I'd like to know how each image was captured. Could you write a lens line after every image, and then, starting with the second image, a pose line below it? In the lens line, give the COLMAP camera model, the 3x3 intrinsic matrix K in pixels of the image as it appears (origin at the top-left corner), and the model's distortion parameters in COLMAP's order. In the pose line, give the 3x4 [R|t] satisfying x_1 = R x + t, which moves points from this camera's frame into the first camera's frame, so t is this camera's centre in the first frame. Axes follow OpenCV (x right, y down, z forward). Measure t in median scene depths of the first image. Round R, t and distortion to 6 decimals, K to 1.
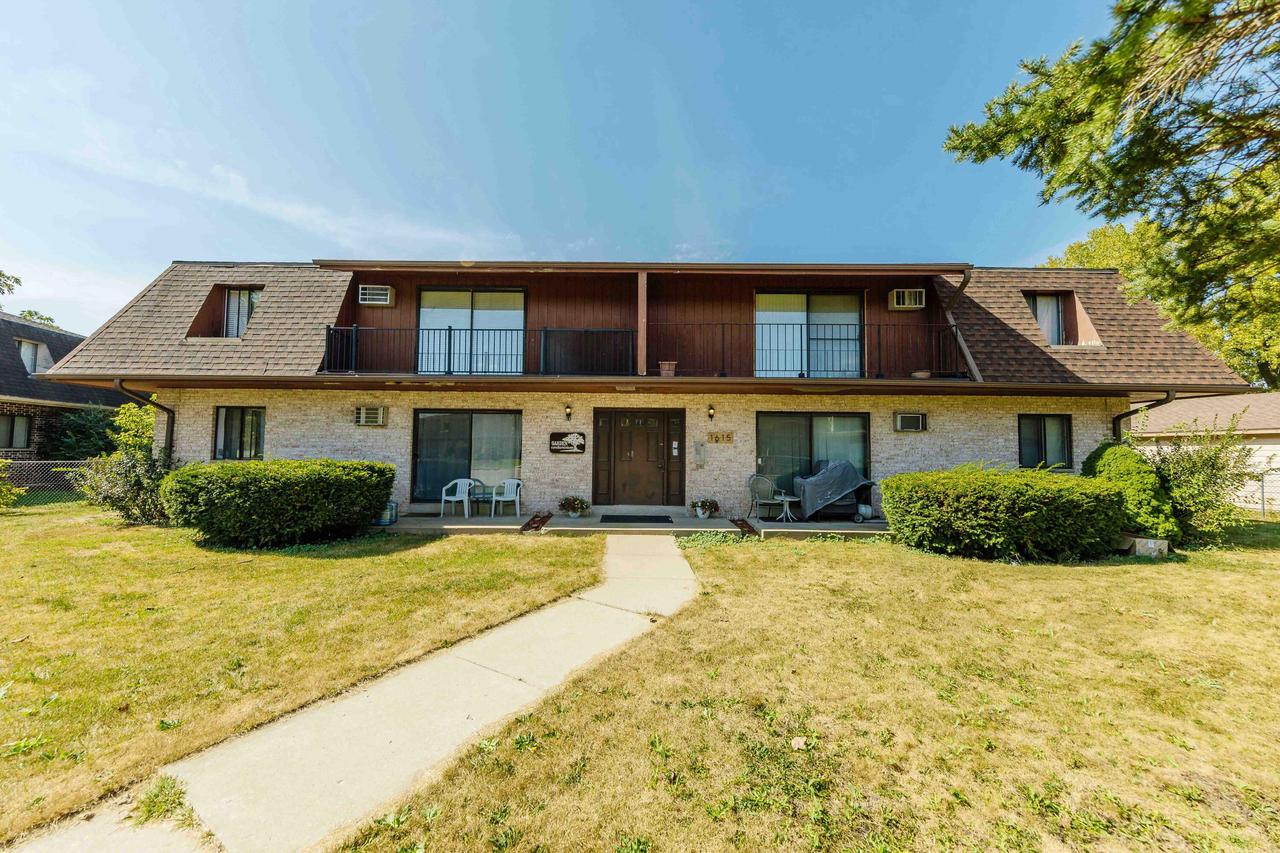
lens RADIAL K [[464.7, 0, 642.0], [0, 464.7, 423.6], [0, 0, 1]] dist [0.007241, -0.000135]
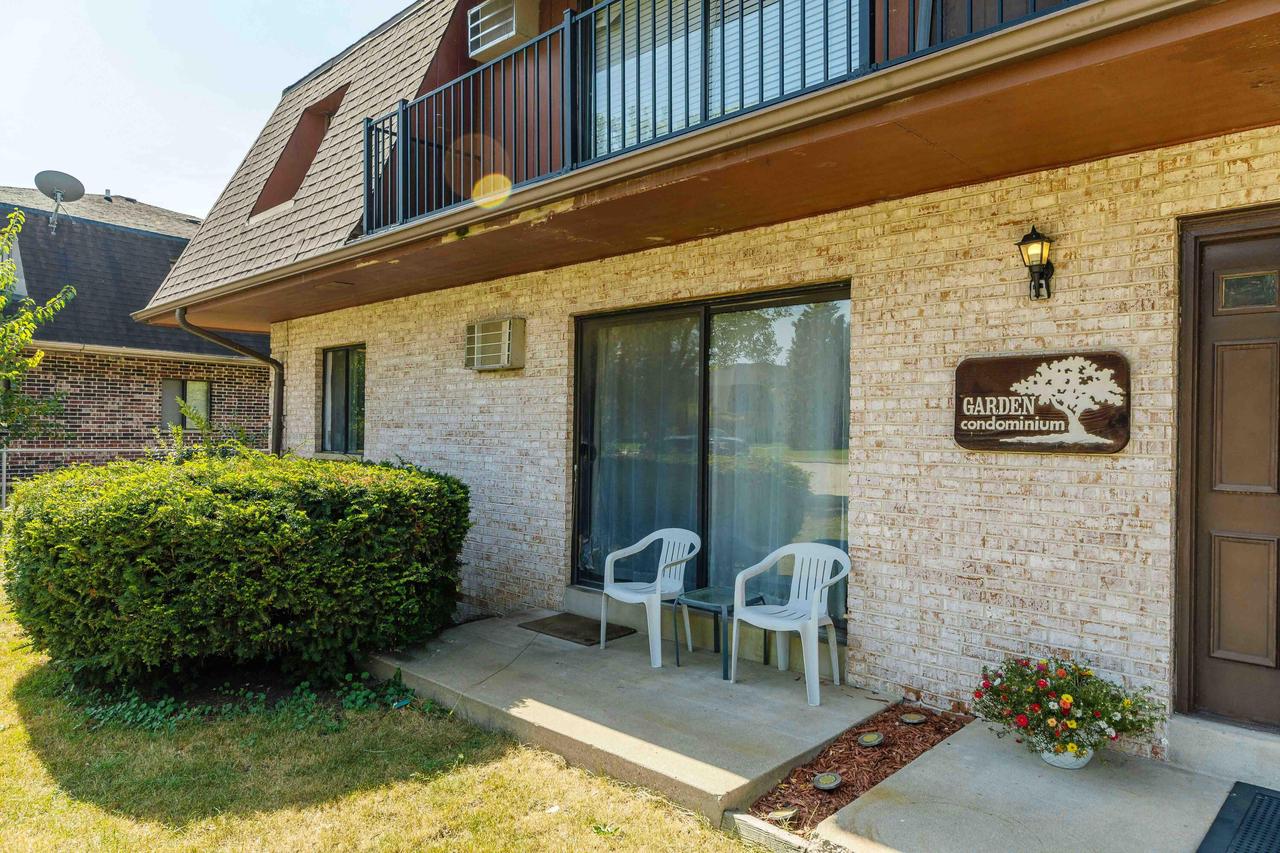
lens RADIAL K [[832.2, 0, 629.6], [0, 832.2, 431.2], [0, 0, 1]] dist [0.003861, 0.001183]
pose [[0.699600, -0.001188, -0.714534, -0.015201], [0.041570, 0.998373, 0.039042, 0.031465], [0.713325, -0.057017, 0.698511, 0.591692]]
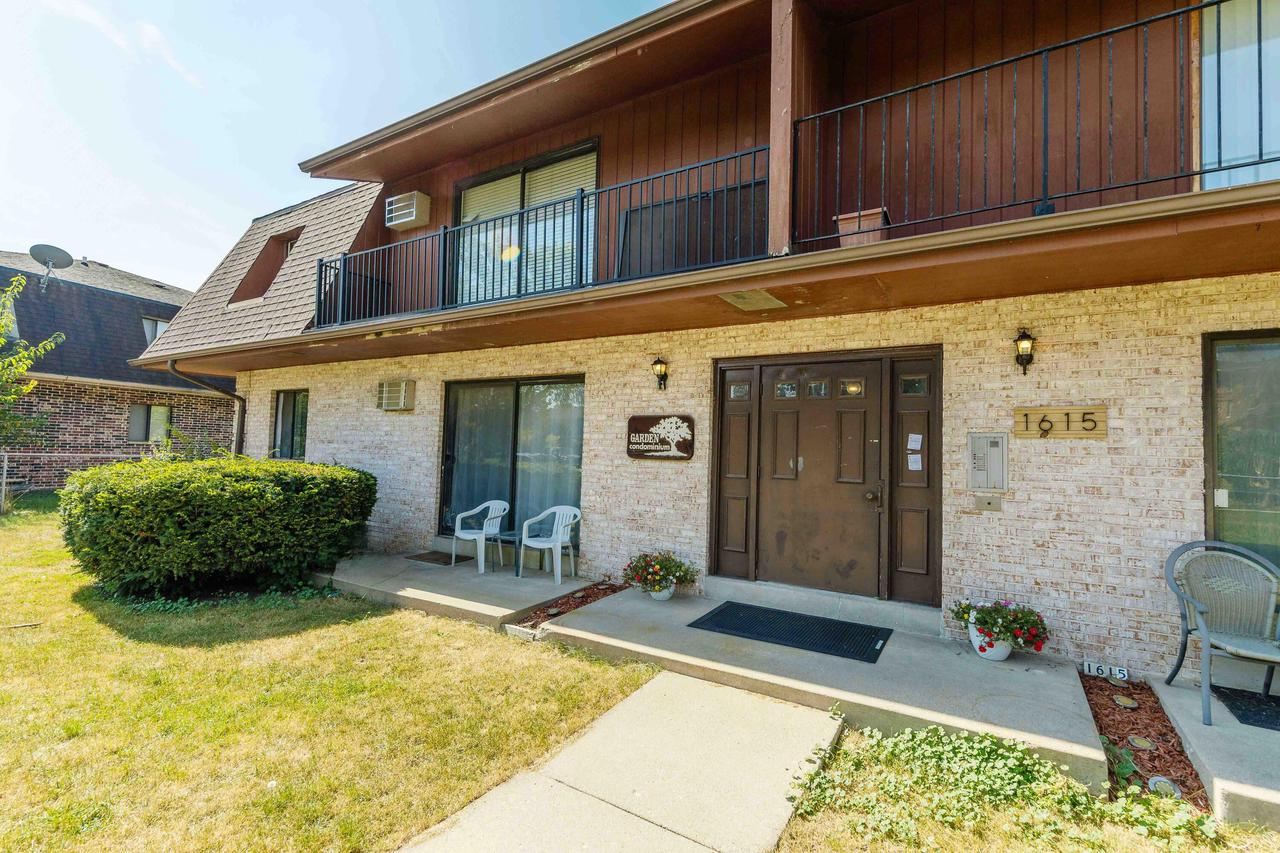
lens RADIAL K [[588.0, 0, 637.8], [0, 588.0, 426.6], [0, 0, 1]] dist [0.008016, -0.001145]
pose [[0.843882, -0.009582, -0.536444, 0.142816], [0.013860, 0.999896, 0.003943, 0.027888], [0.536350, -0.010763, 0.843927, 0.482037]]
